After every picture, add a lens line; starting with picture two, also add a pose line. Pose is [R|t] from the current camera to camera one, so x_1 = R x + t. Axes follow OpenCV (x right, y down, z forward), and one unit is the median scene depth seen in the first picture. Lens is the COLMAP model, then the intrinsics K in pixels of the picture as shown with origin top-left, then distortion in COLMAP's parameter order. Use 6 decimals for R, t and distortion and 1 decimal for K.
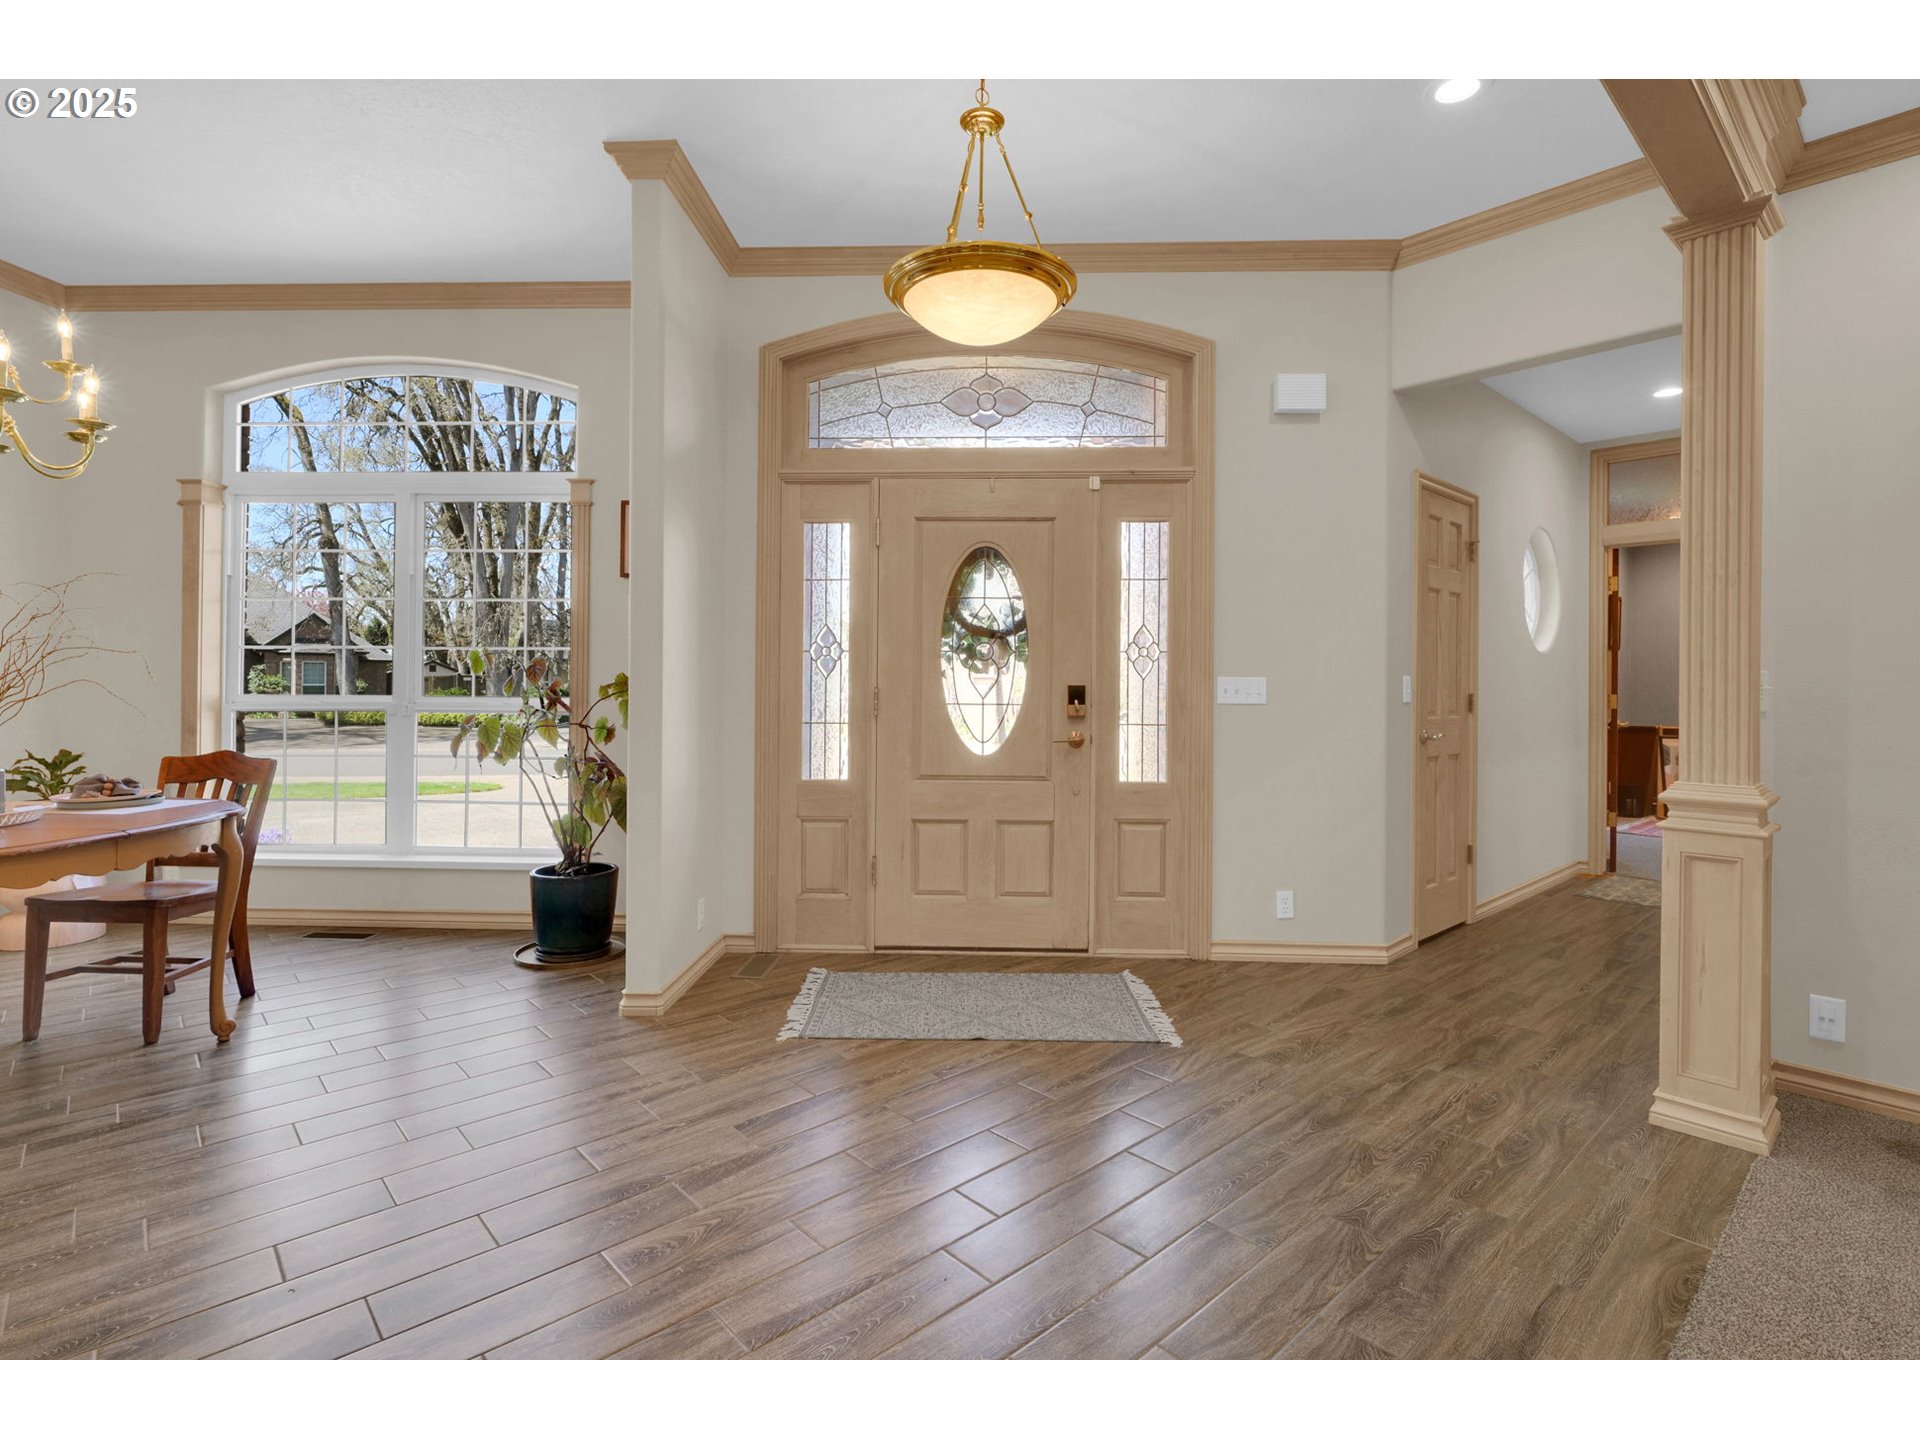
lens RADIAL K [[918.1, 0, 960.0], [0, 918.1, 681.1], [0, 0, 1]] dist [-0.000894, -0.000237]
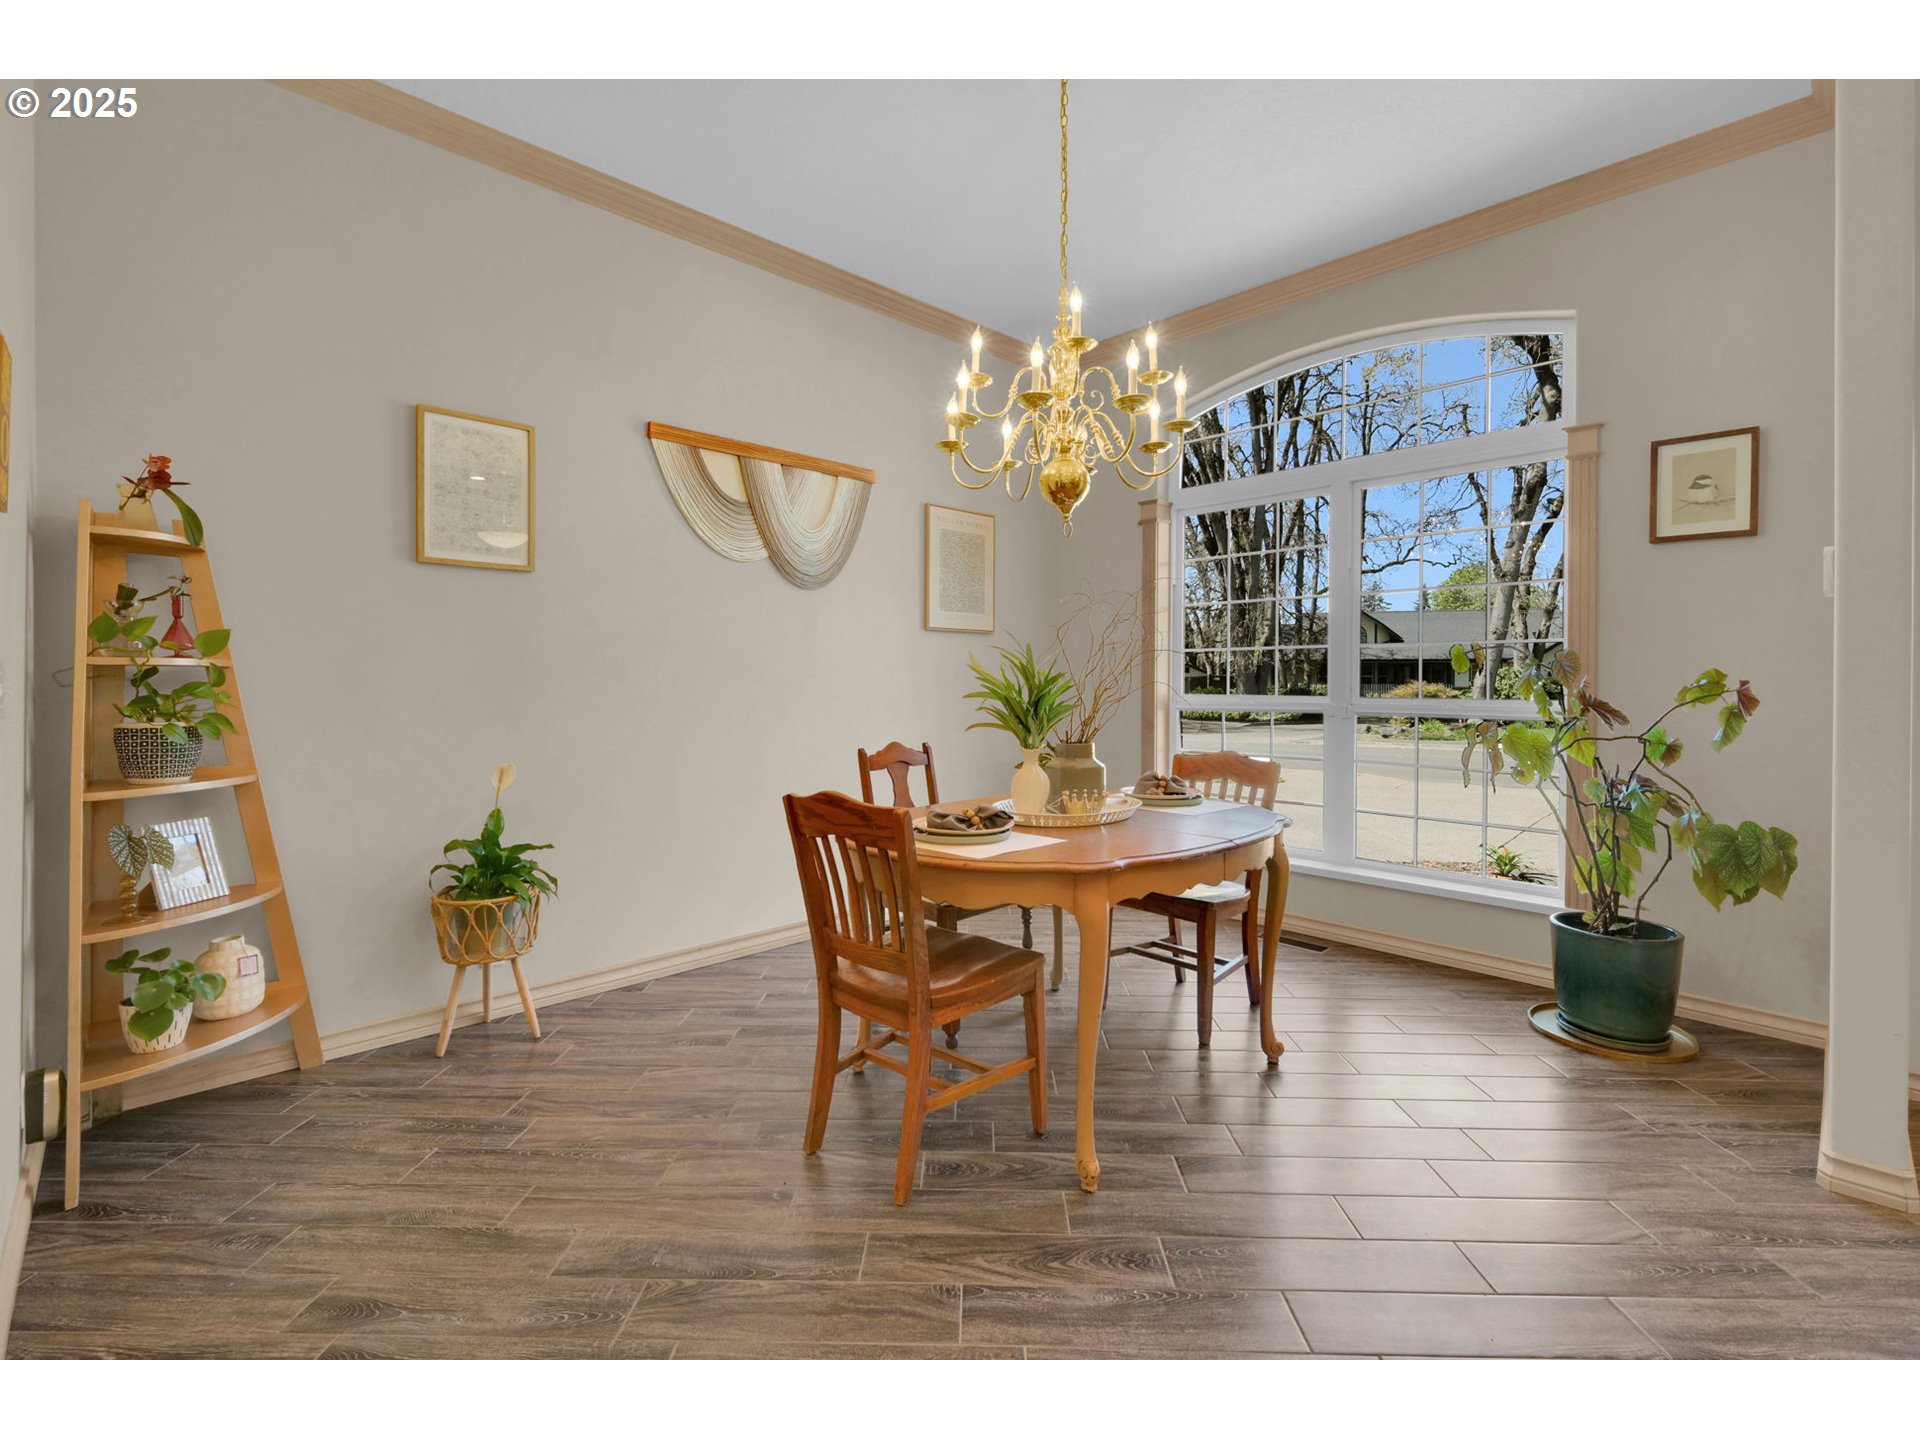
lens RADIAL K [[845.7, 0, 958.3], [0, 845.7, 688.9], [0, 0, 1]] dist [-0.000352, 0.000126]
pose [[0.719612, 0.003805, -0.694366, -0.293337], [0.003243, 0.999956, 0.008841, -0.001201], [0.694368, -0.008614, 0.719568, 0.100944]]
